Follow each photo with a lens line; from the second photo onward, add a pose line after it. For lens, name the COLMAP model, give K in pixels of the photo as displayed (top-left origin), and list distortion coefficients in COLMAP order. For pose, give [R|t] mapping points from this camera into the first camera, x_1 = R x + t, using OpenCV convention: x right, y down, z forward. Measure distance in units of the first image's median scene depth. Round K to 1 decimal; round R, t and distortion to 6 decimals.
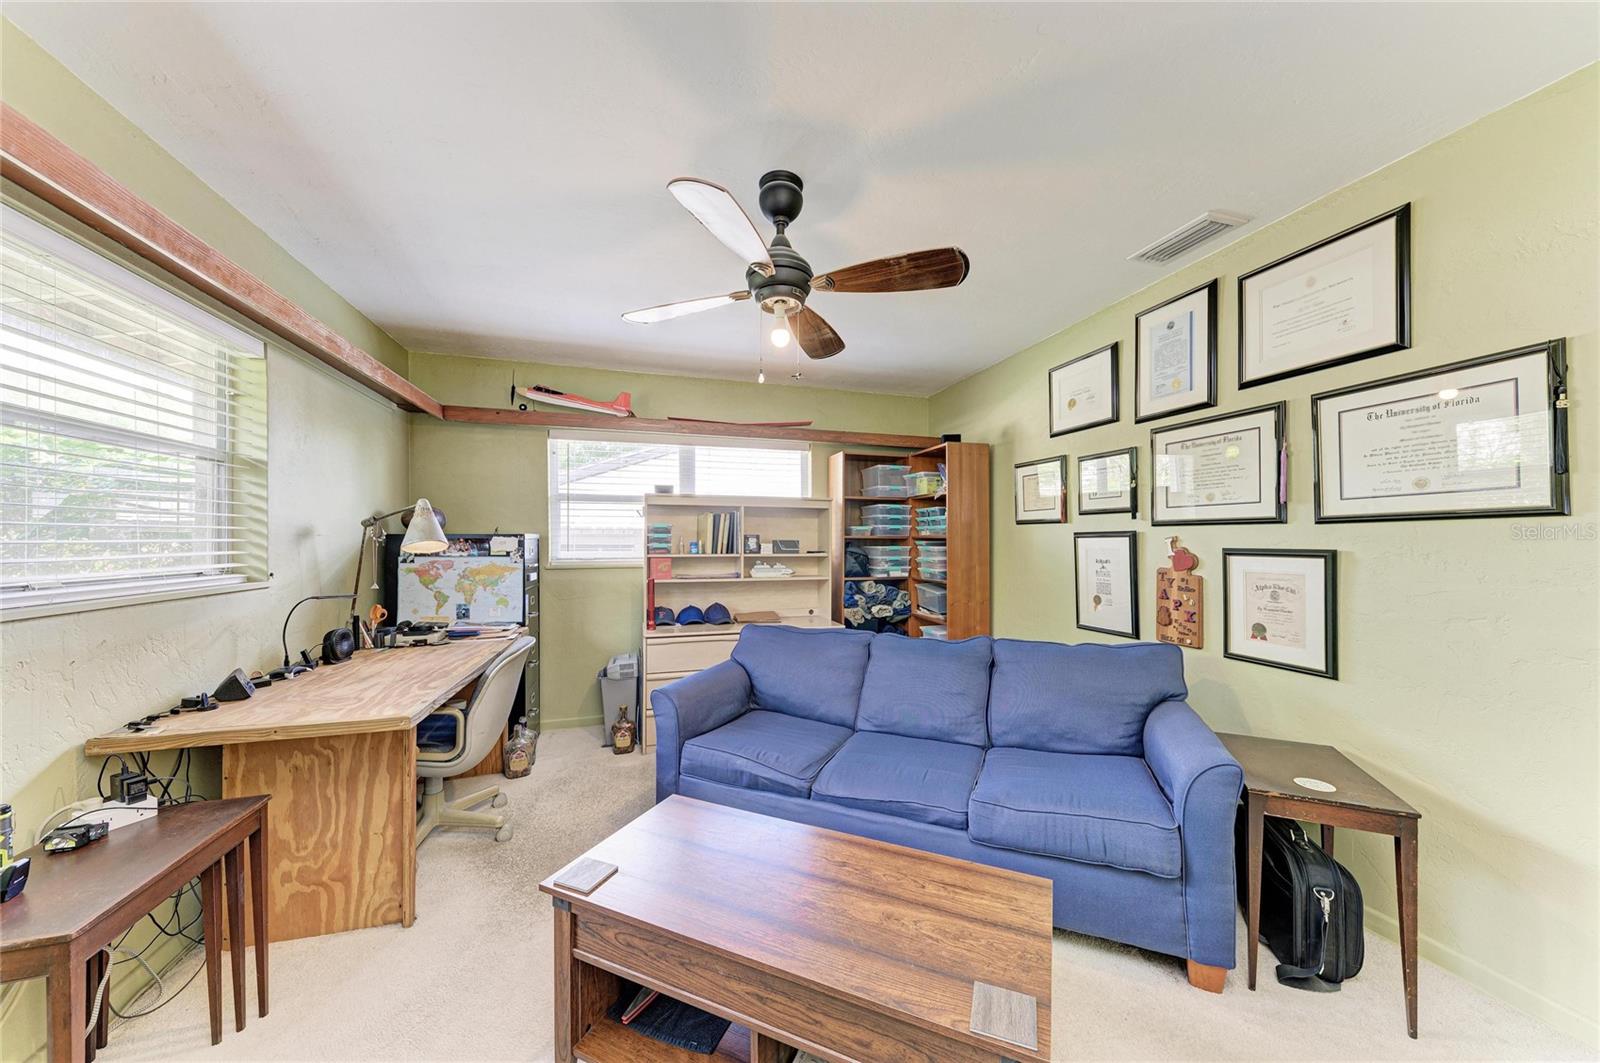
lens RADIAL K [[552.6, 0, 809.4], [0, 552.6, 539.4], [0, 0, 1]] dist [0.006593, -0.000616]
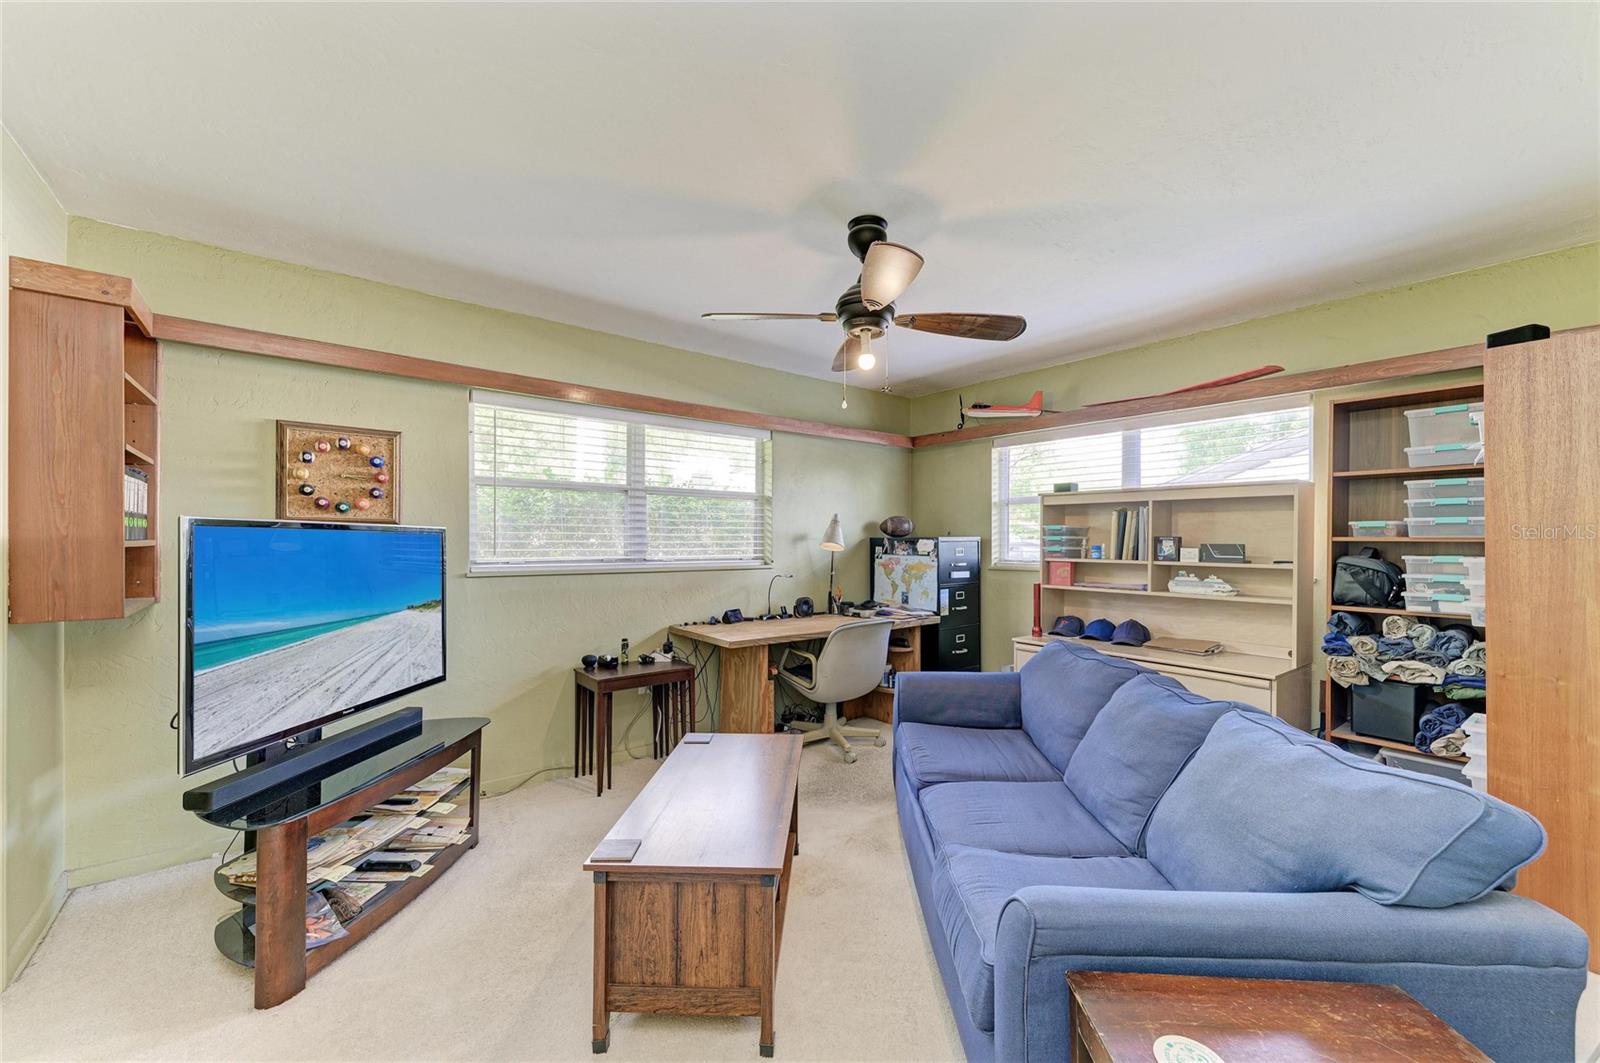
lens RADIAL K [[633.2, 0, 803.8], [0, 633.2, 538.2], [0, 0, 1]] dist [0.016318, -0.004573]
pose [[0.362194, -0.001983, -0.932101, 0.819697], [-0.001503, 0.999995, -0.002711, -0.004381], [0.932102, 0.002383, 0.362189, 0.312317]]
